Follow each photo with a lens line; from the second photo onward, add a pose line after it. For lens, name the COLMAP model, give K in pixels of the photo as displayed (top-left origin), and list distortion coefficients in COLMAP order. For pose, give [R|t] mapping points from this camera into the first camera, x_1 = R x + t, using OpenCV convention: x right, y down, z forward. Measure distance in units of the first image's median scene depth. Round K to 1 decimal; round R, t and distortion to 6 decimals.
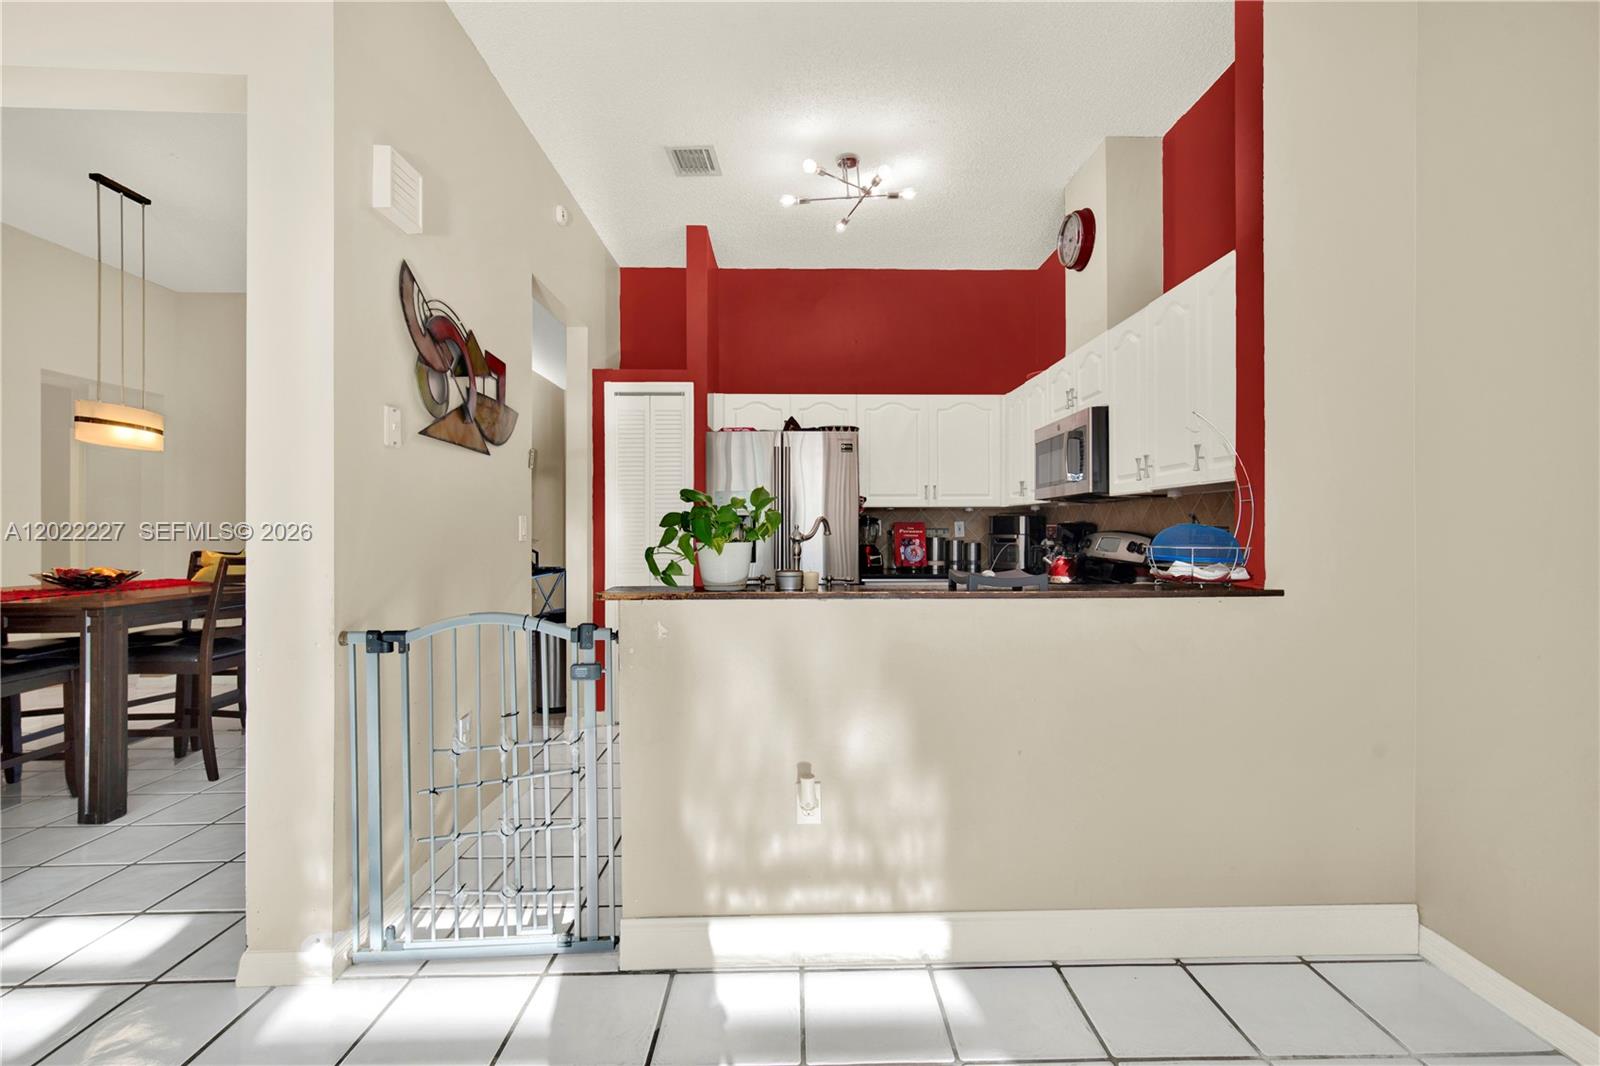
lens RADIAL K [[714.8, 0, 798.4], [0, 714.8, 522.7], [0, 0, 1]] dist [-0.004444, -0.000237]
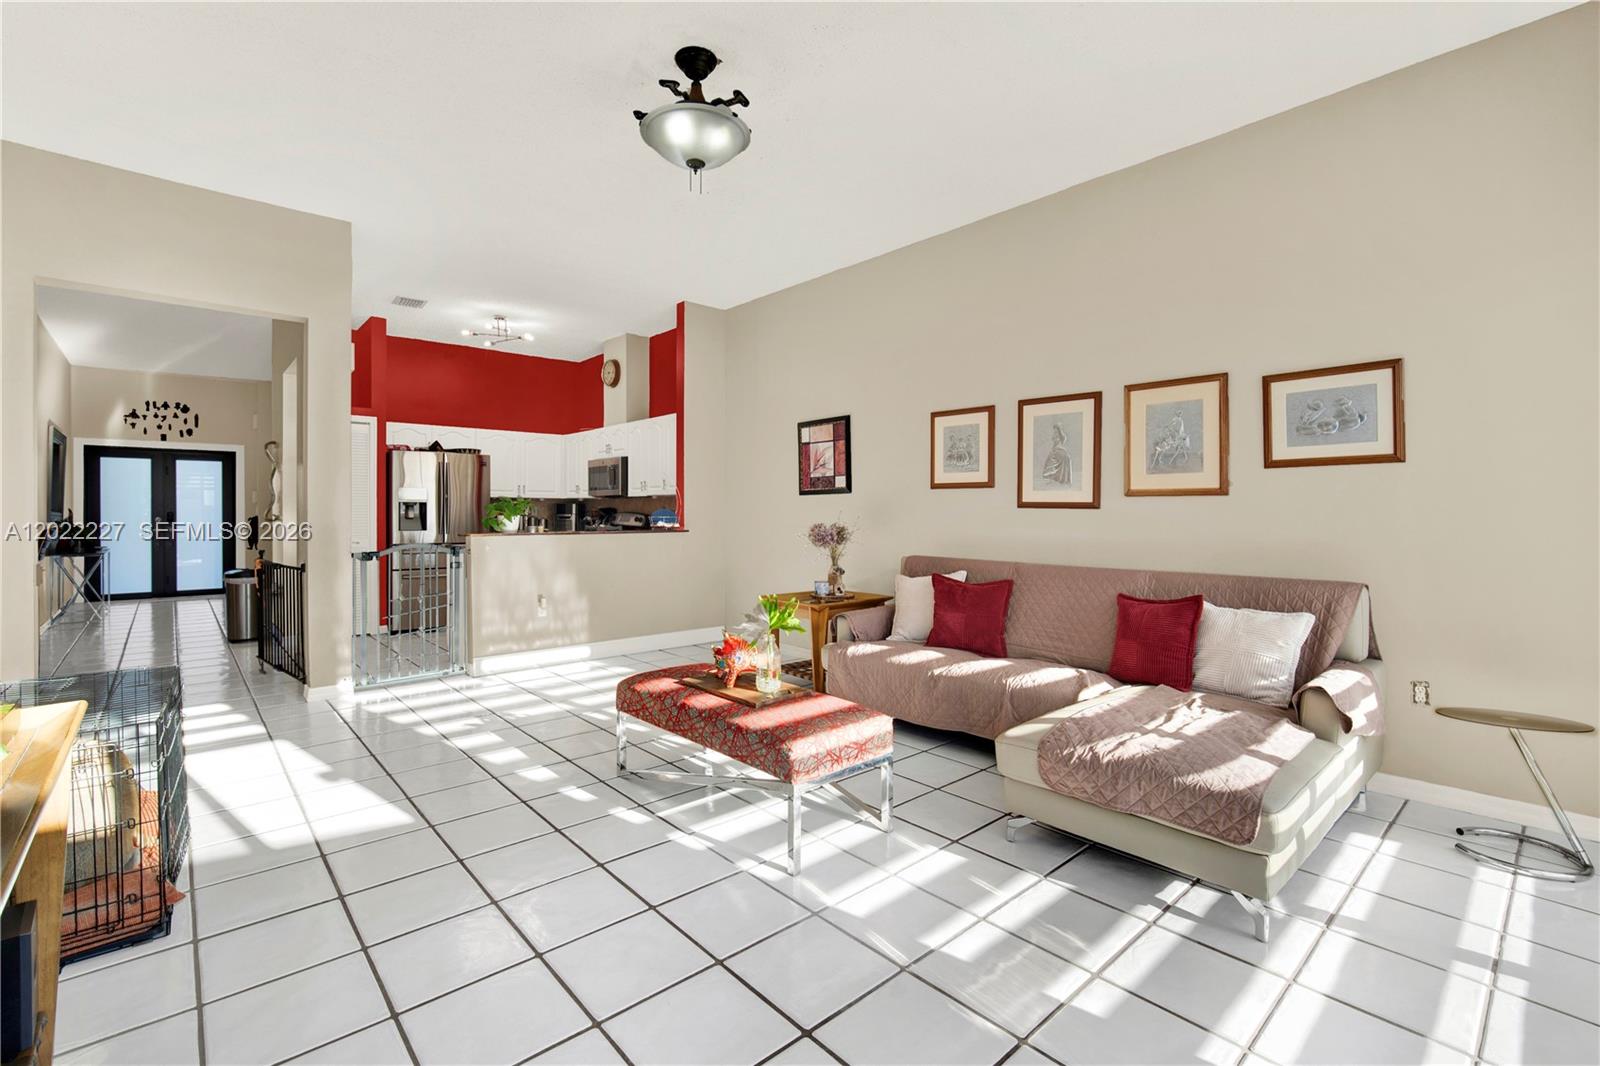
lens RADIAL K [[705.7, 0, 808.6], [0, 705.7, 512.1], [0, 0, 1]] dist [-0.000961, 0.000746]
pose [[0.742784, 0.002400, 0.669526, -0.627084], [-0.009304, 0.999934, 0.006737, -0.008710], [-0.669466, -0.011233, 0.742758, -1.030576]]
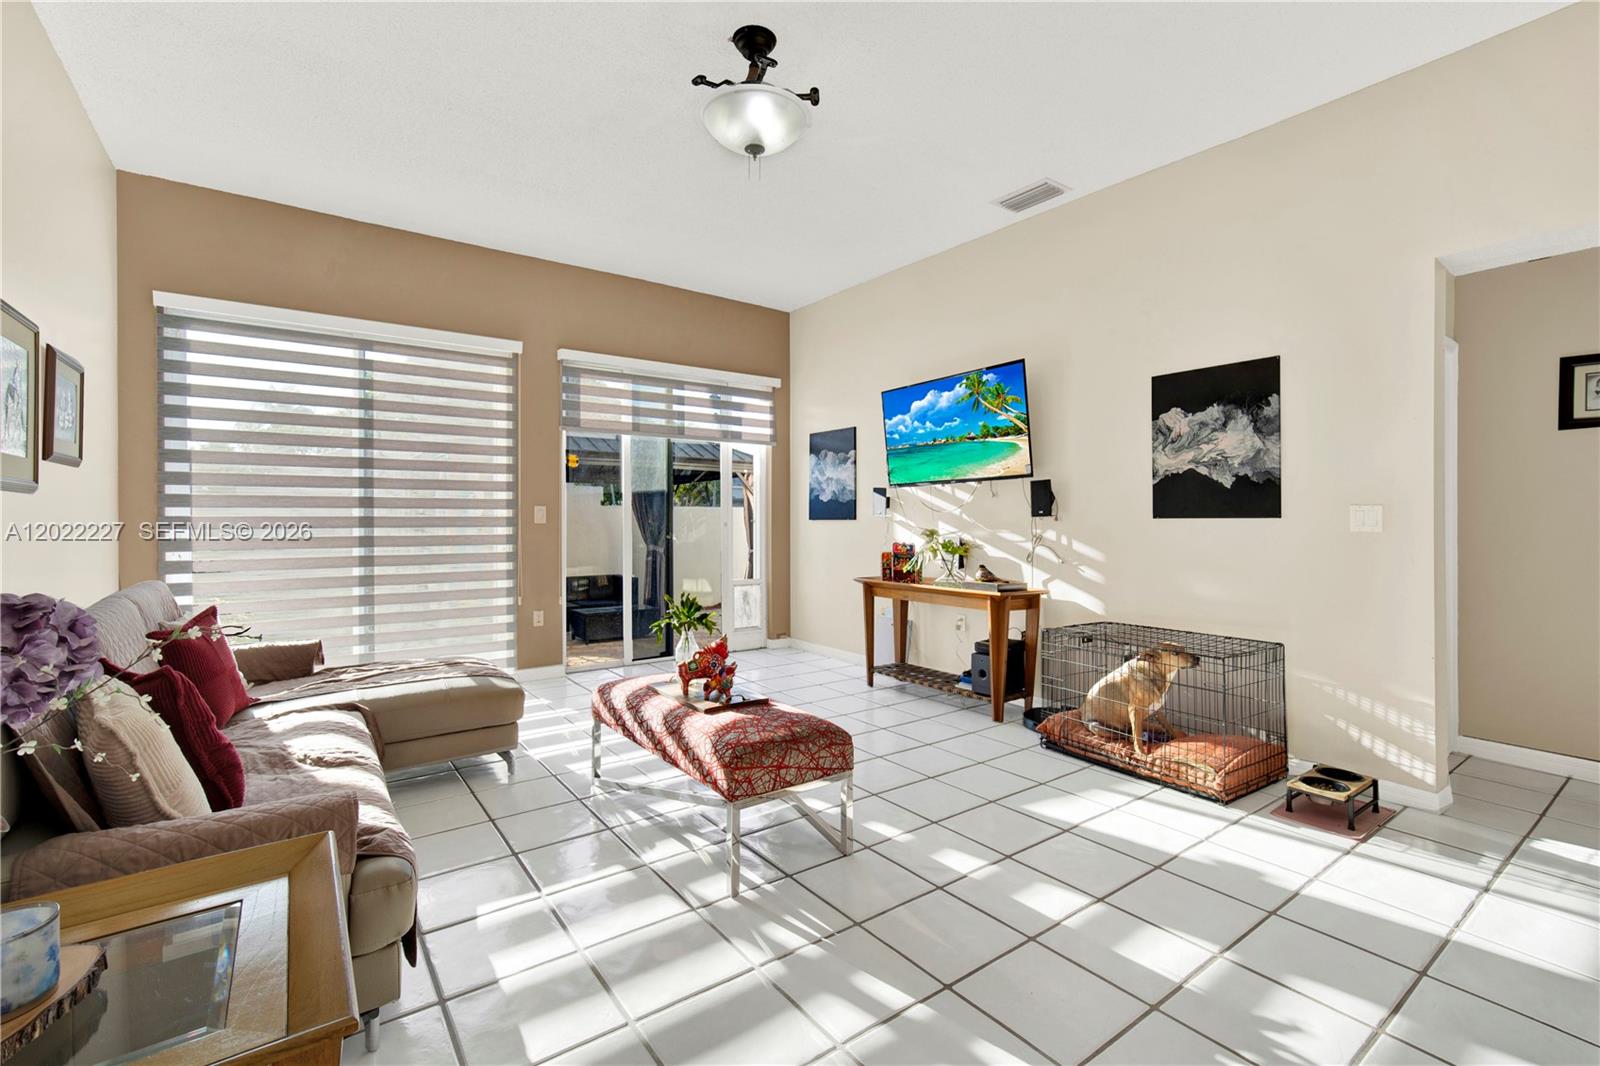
lens RADIAL K [[714.8, 0, 798.4], [0, 714.8, 522.7], [0, 0, 1]] dist [-0.004444, -0.000237]
pose [[-0.812044, 0.009276, -0.583523, 0.314151], [0.007827, 0.999957, 0.005004, 0.002145], [0.583544, -0.000503, -0.812081, 0.440113]]
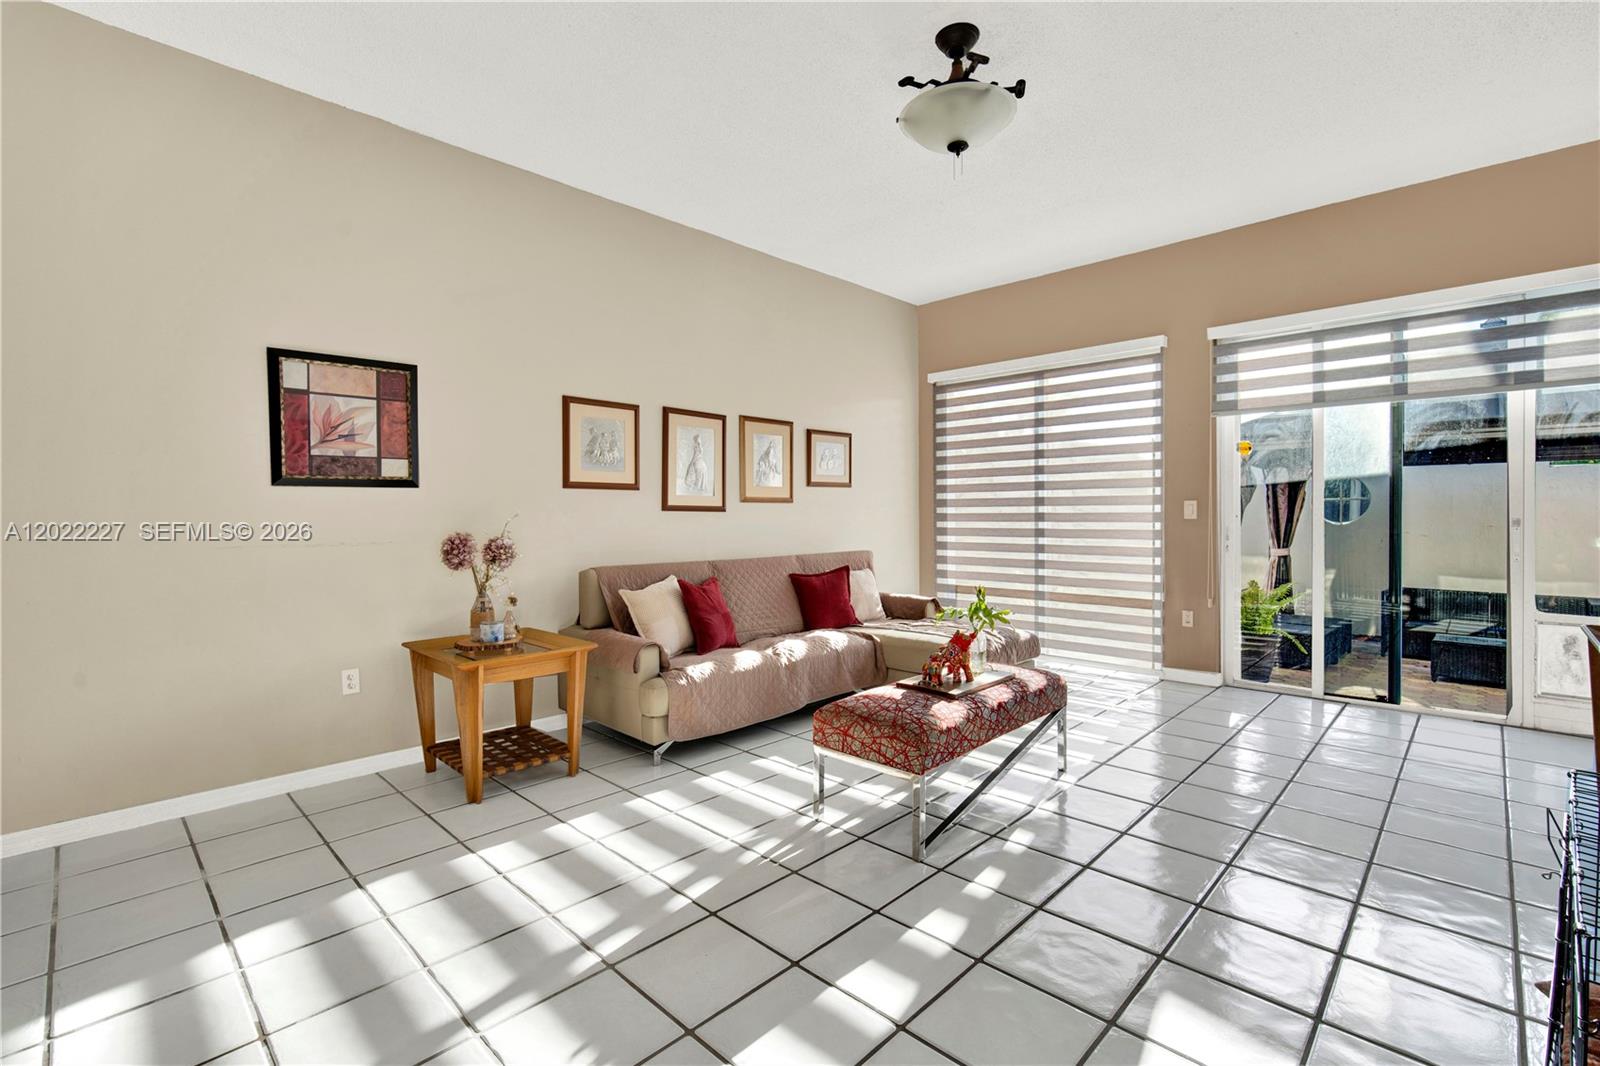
lens RADIAL K [[708.9, 0, 799.9], [0, 708.9, 521.2], [0, 0, 1]] dist [-0.010658, 0.000293]
pose [[-0.711268, 0.002850, 0.702915, -0.597578], [0.003671, 0.999993, -0.000341, 0.009303], [-0.702911, 0.002338, -0.711274, 0.454513]]
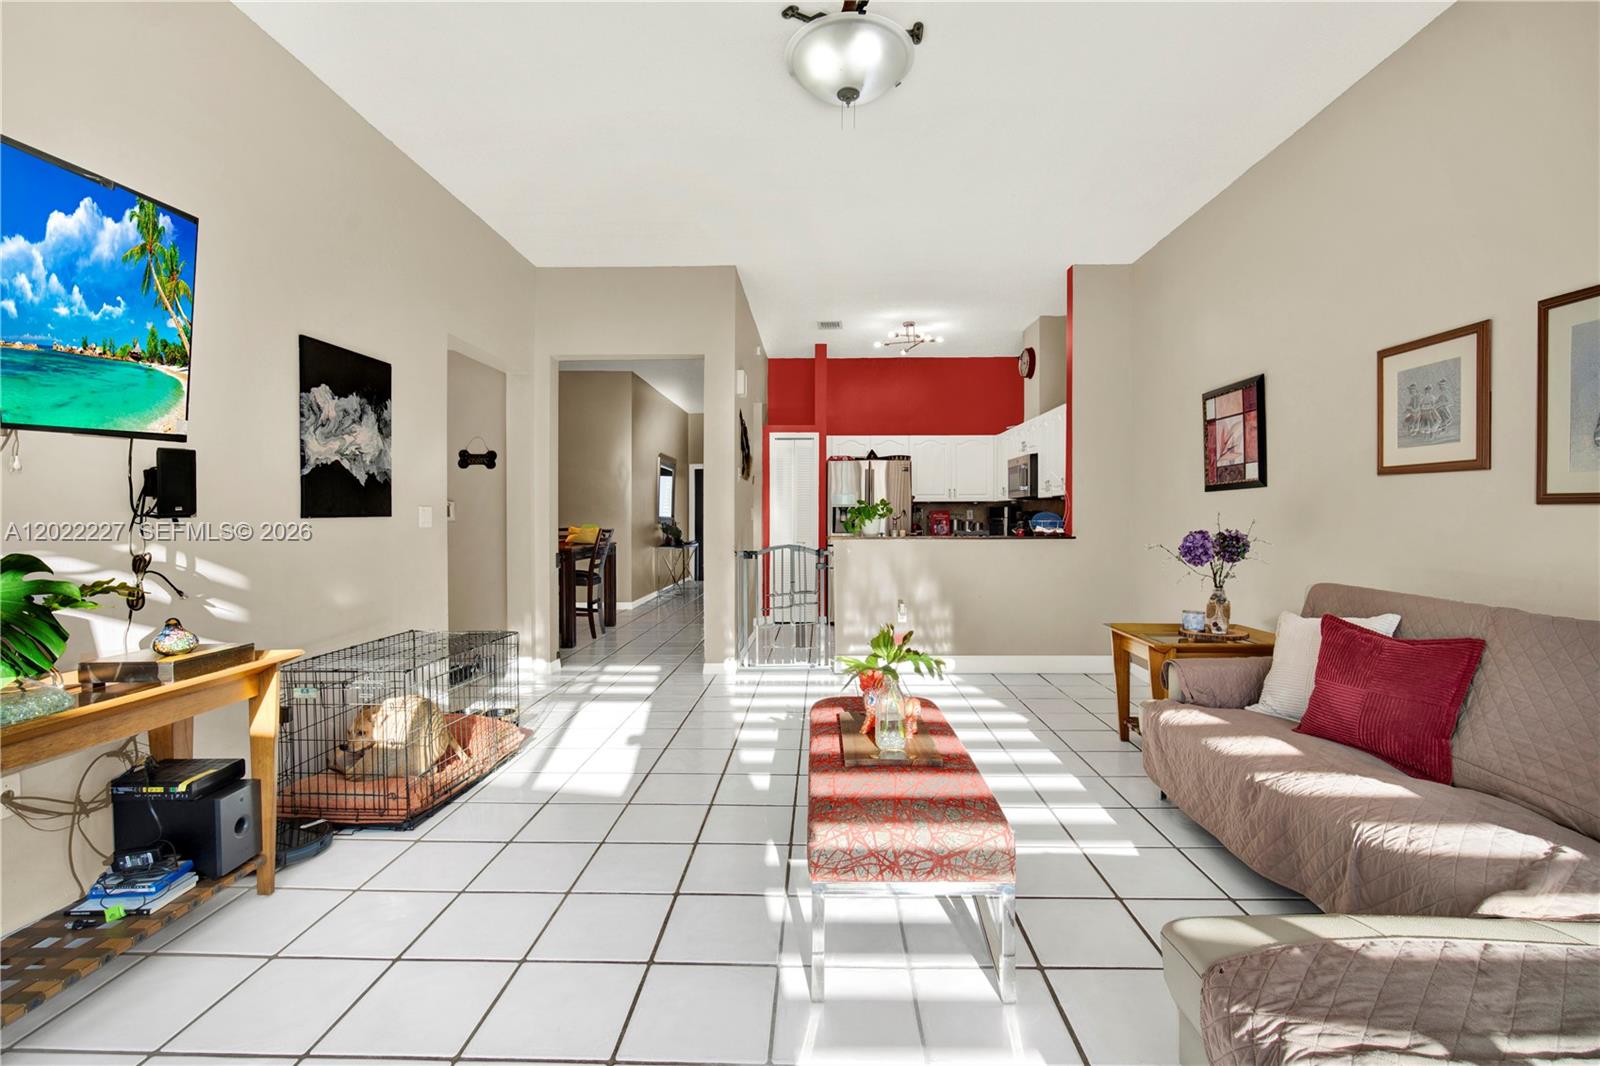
lens RADIAL K [[712.1, 0, 821.4], [0, 712.1, 522.0], [0, 0, 1]] dist [-0.006030, 0.000435]
pose [[0.999939, 0.001475, -0.010922, -0.157405], [-0.001267, 0.999819, 0.018991, -0.007333], [0.010948, -0.018976, 0.999760, -1.020994]]
